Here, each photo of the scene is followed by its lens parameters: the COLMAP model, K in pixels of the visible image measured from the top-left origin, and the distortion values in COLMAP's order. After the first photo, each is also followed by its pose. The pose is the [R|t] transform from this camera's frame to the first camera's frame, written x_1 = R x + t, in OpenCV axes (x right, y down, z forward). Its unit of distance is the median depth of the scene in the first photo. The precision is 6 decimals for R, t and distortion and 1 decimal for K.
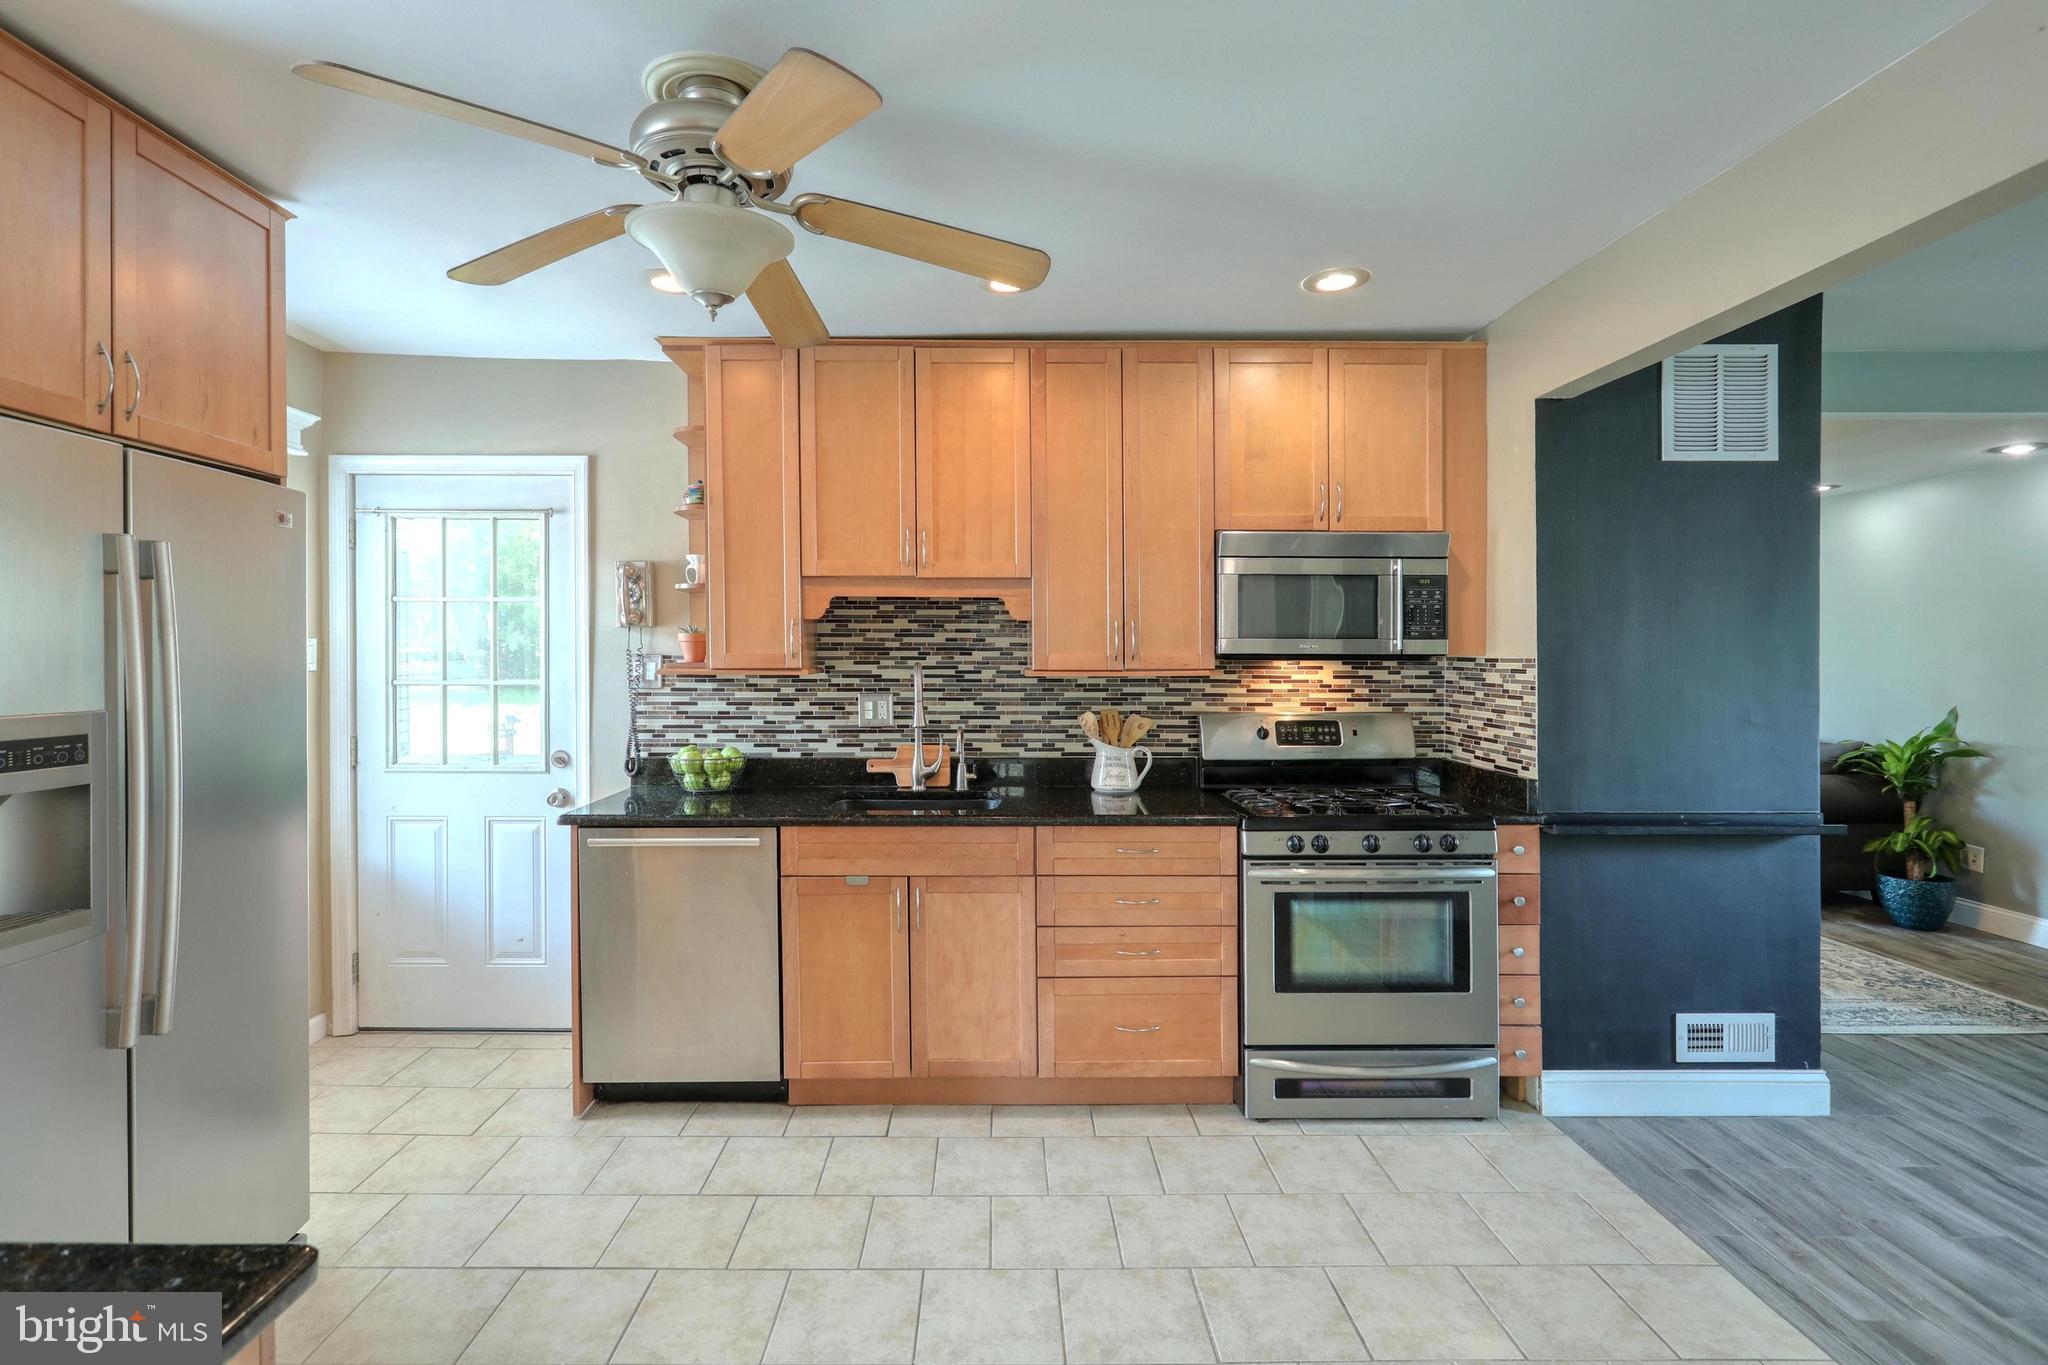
lens RADIAL K [[970.2, 0, 989.9], [0, 970.2, 666.8], [0, 0, 1]] dist [-0.004471, 0.002870]
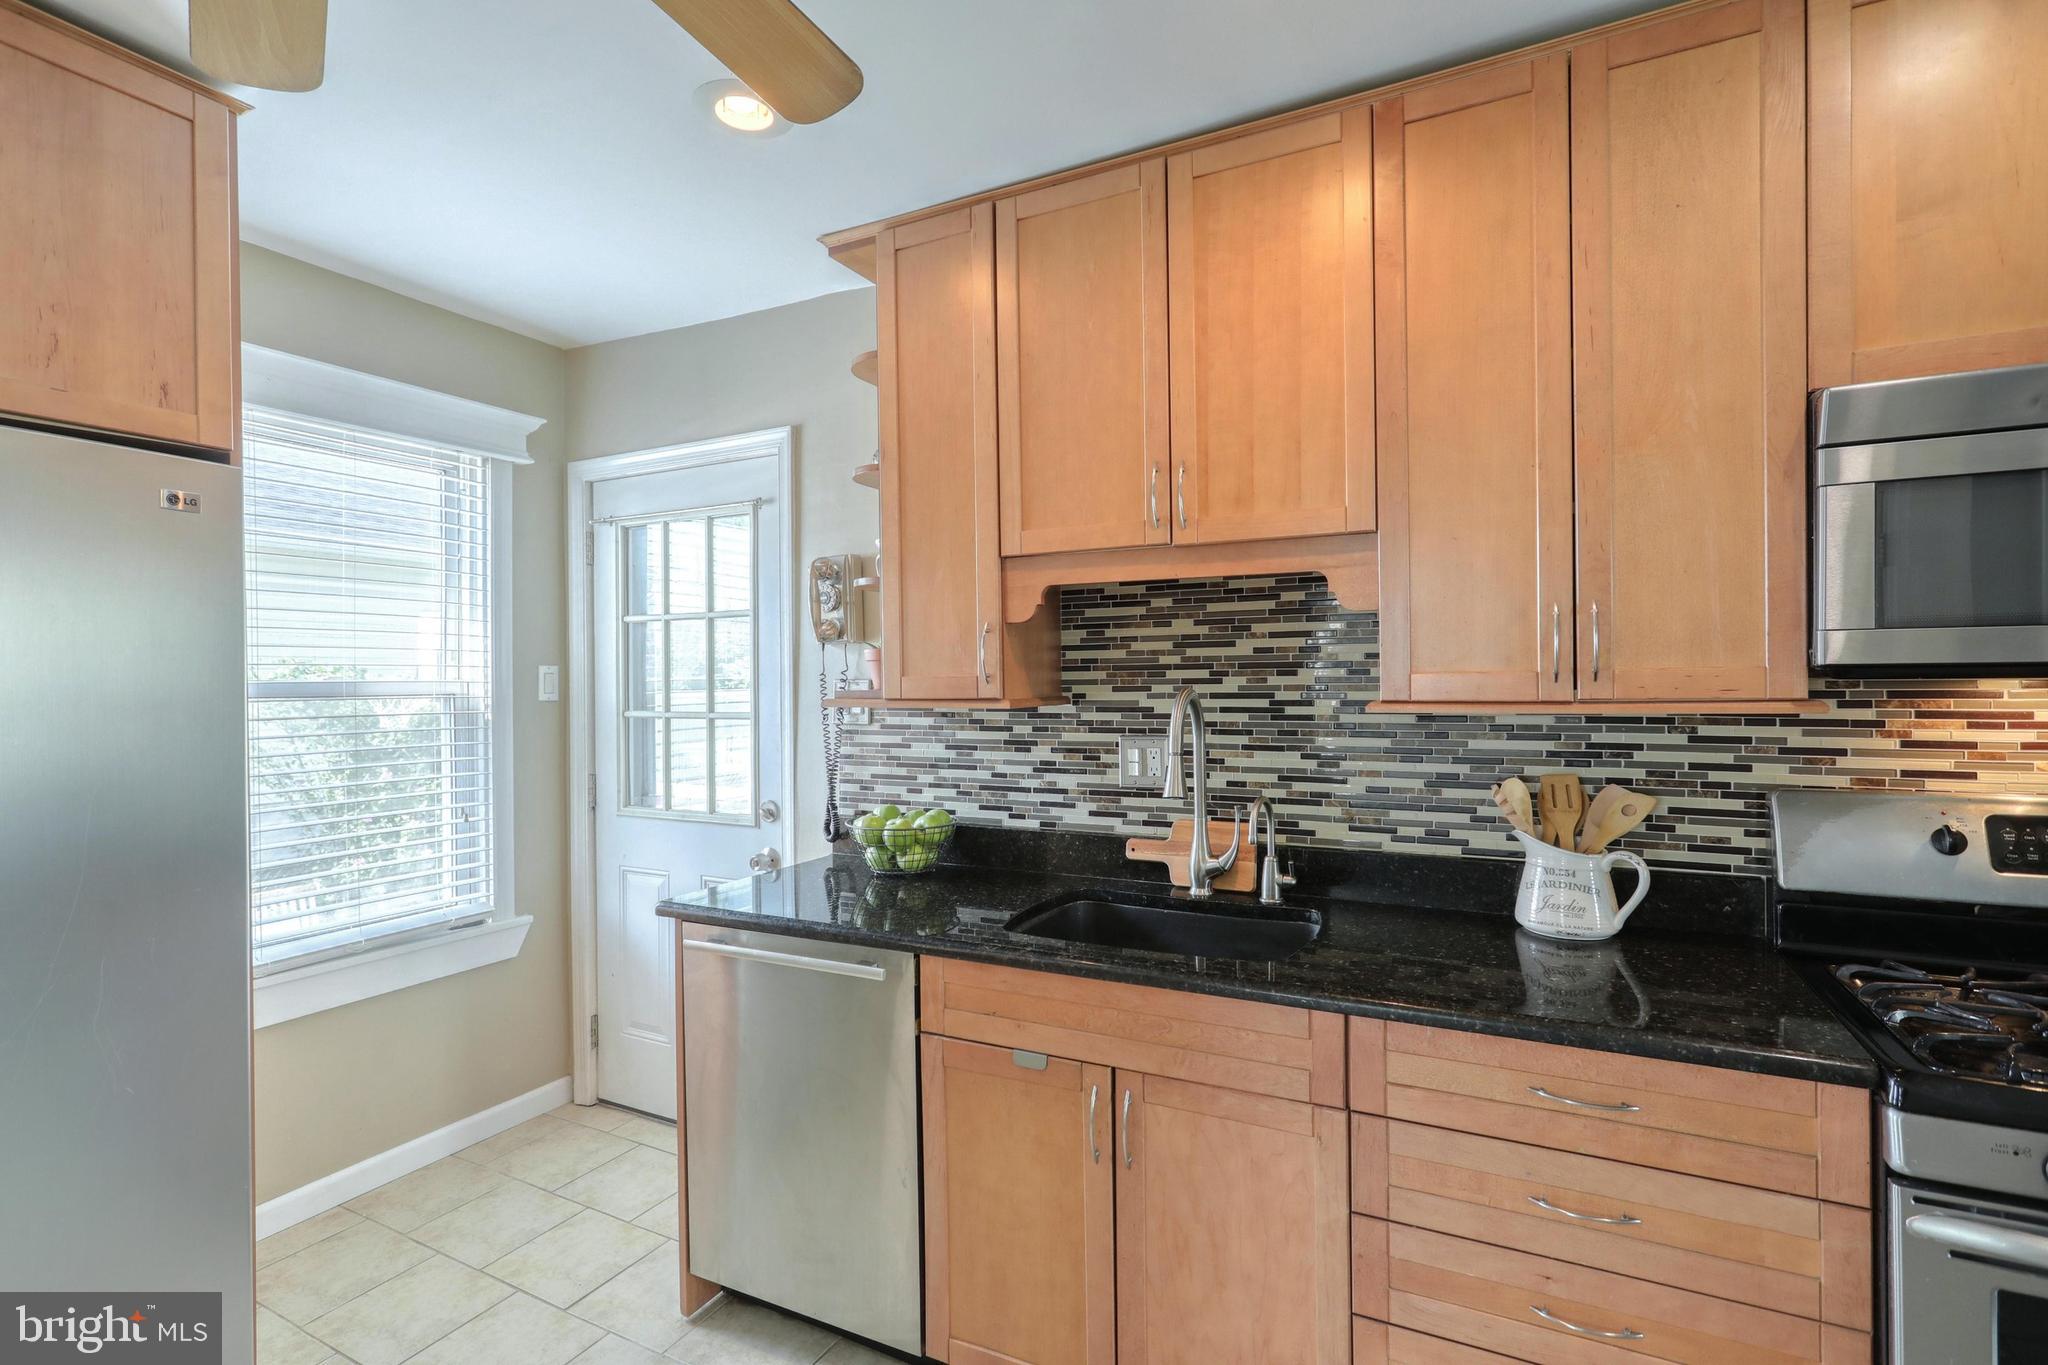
lens RADIAL K [[970.2, 0, 1012.7], [0, 970.2, 693.0], [0, 0, 1]] dist [-0.004471, 0.002870]
pose [[0.882190, -0.003380, -0.470882, 0.117536], [0.004735, 0.999987, 0.001693, -0.002889], [0.470870, -0.003723, 0.882195, 0.426105]]
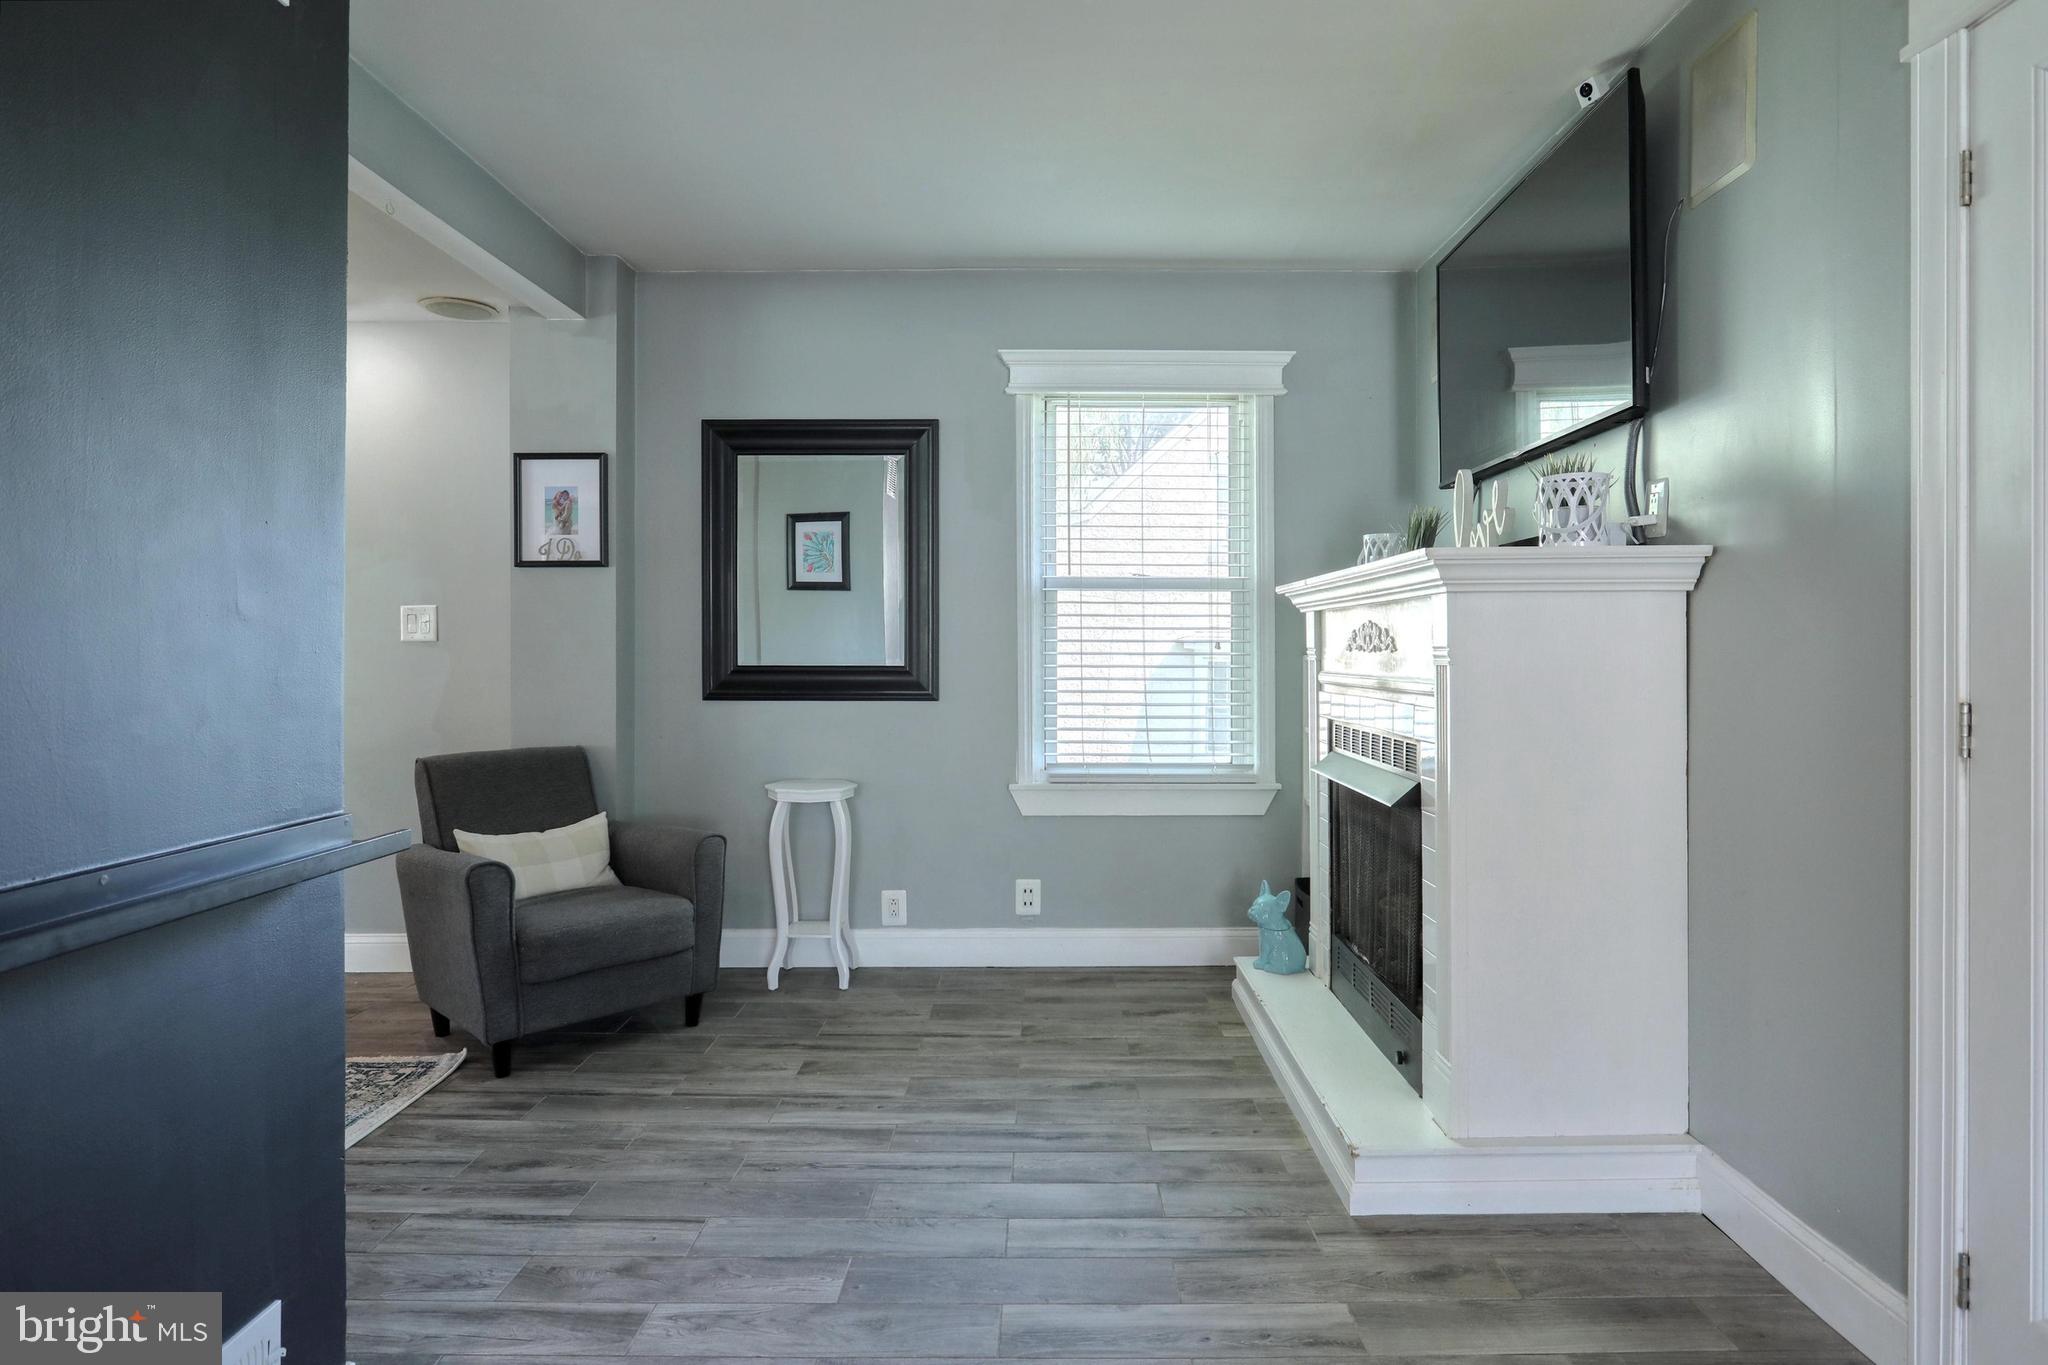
lens RADIAL K [[1148.9, 0, 1020.7], [0, 1148.9, 652.4], [0, 0, 1]] dist [0.005388, 0.002257]
pose [[0.023168, 0.002615, 0.999728, 0.279476], [0.017636, 0.999840, -0.003024, 0.072562], [-0.999576, 0.017701, 0.023119, 0.596459]]
